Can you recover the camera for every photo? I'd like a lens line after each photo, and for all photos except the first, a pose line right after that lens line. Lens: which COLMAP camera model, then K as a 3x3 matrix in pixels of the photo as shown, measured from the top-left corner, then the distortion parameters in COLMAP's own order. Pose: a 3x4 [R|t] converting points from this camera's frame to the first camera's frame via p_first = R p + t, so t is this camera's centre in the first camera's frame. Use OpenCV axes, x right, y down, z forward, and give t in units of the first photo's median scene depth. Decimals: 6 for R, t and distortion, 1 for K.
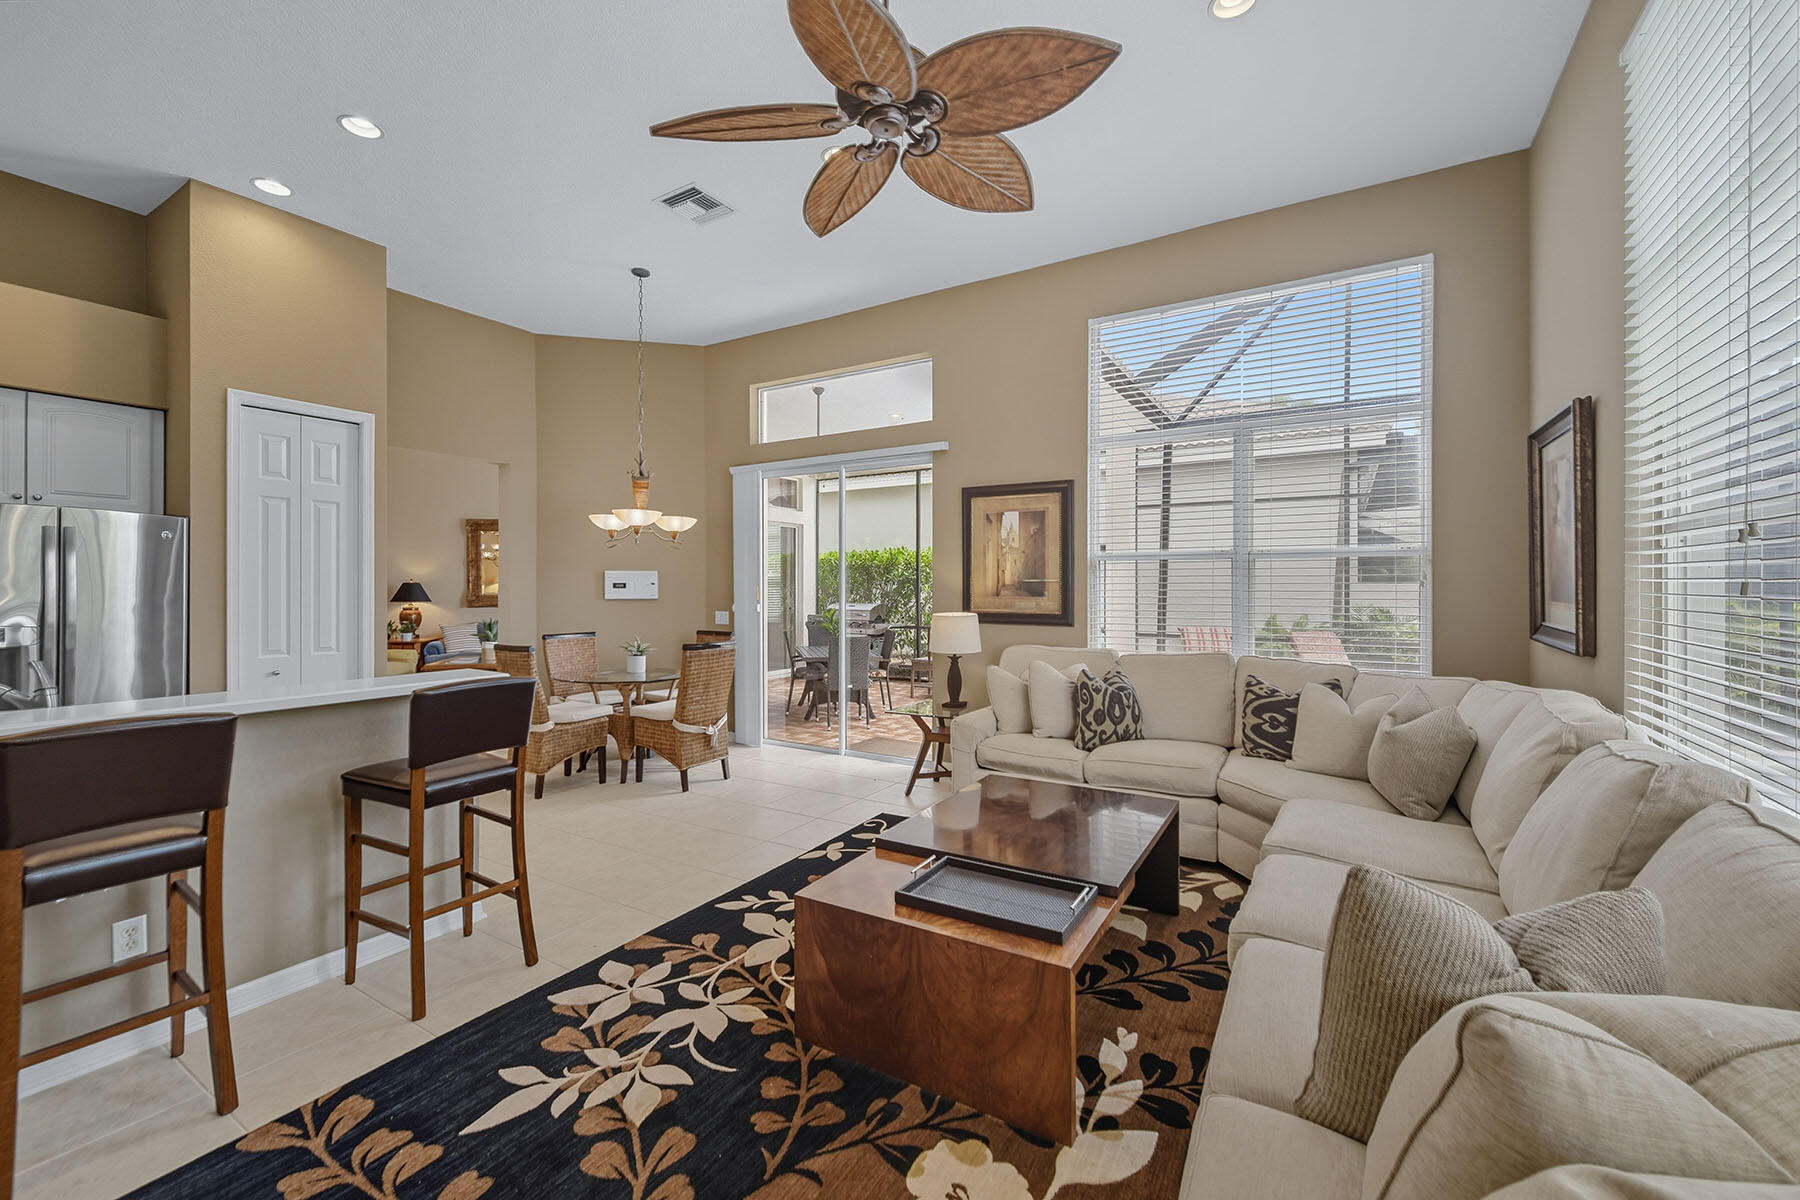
lens RADIAL K [[725.5, 0, 905.9], [0, 725.5, 588.0], [0, 0, 1]] dist [0.000953, -0.000097]
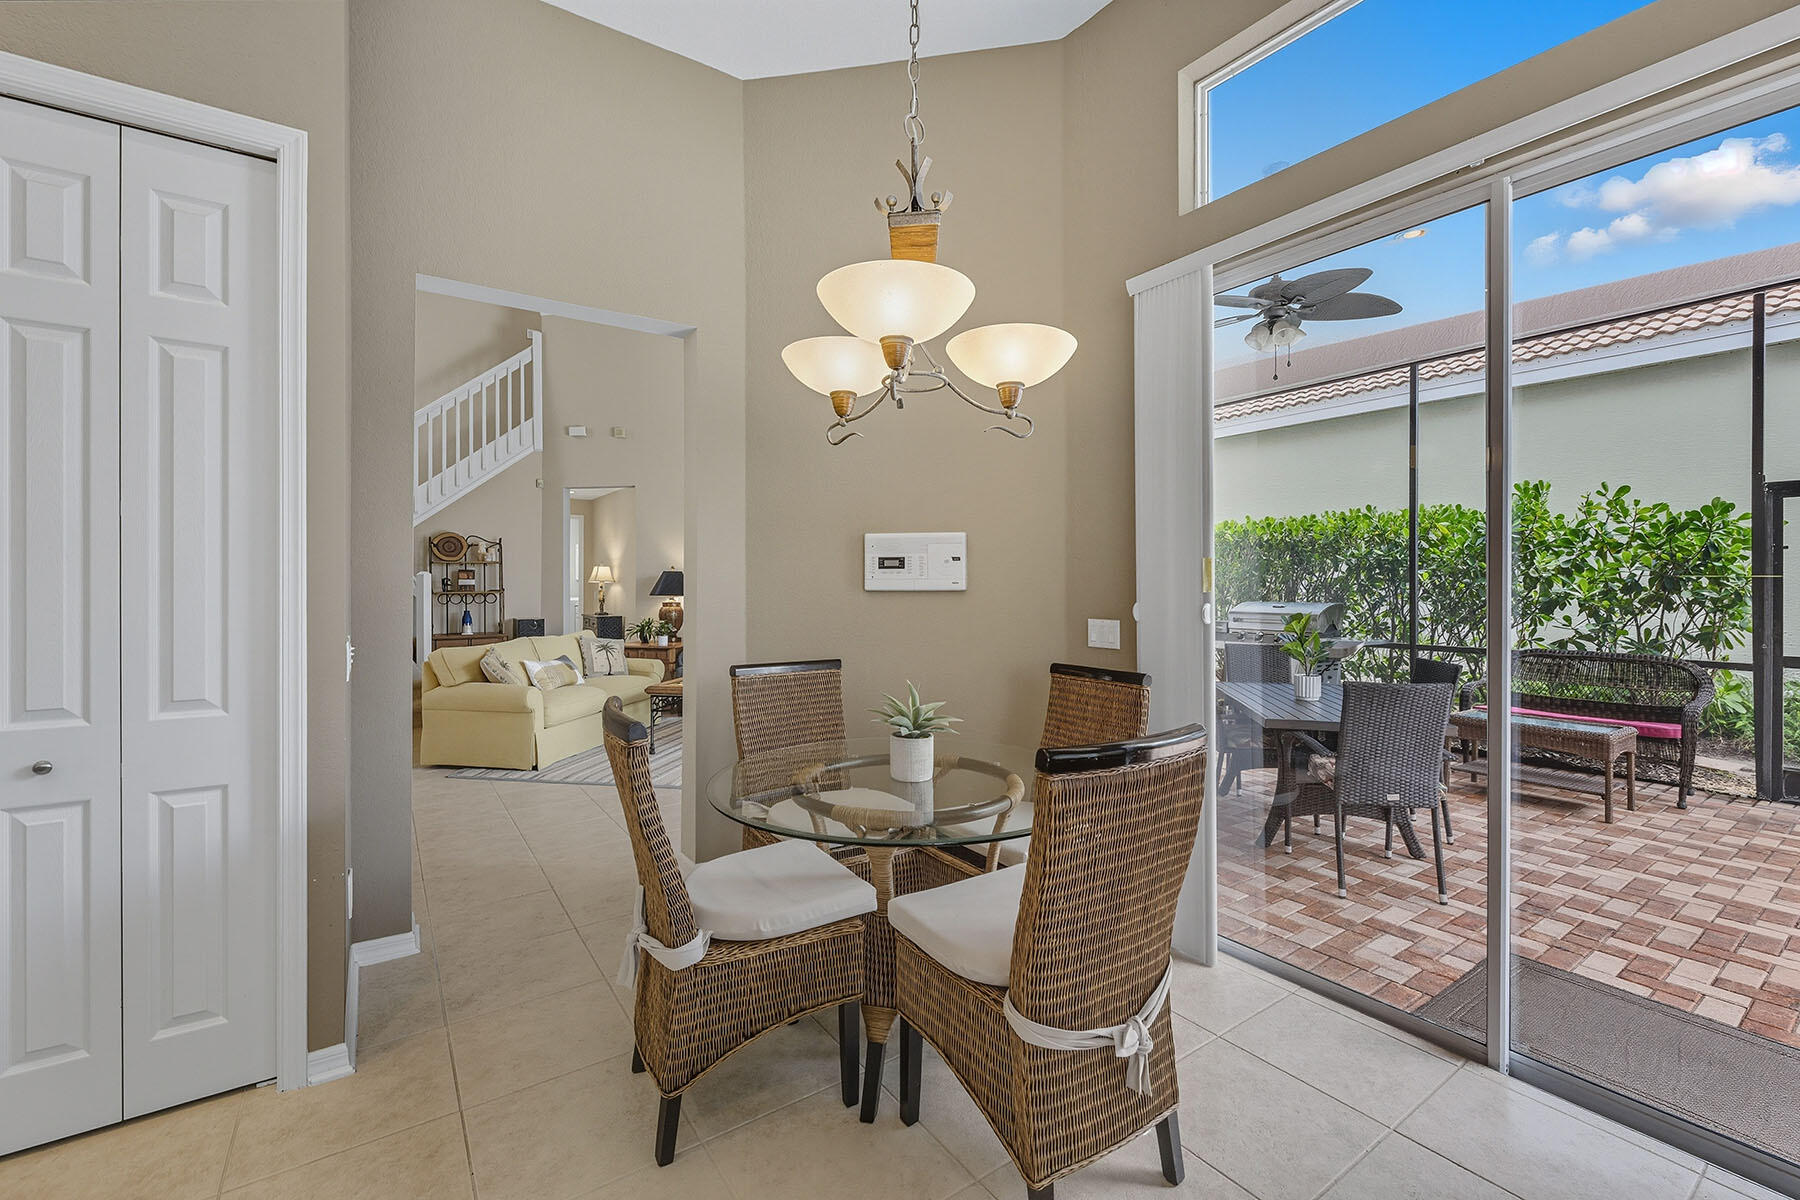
lens RADIAL K [[754.5, 0, 900.9], [0, 754.5, 587.4], [0, 0, 1]] dist [0.001060, 0.000145]
pose [[0.912786, 0.001278, -0.408437, -0.224042], [-0.000081, 0.999996, 0.002947, 0.014592], [0.408439, -0.002657, 0.912782, 0.664752]]
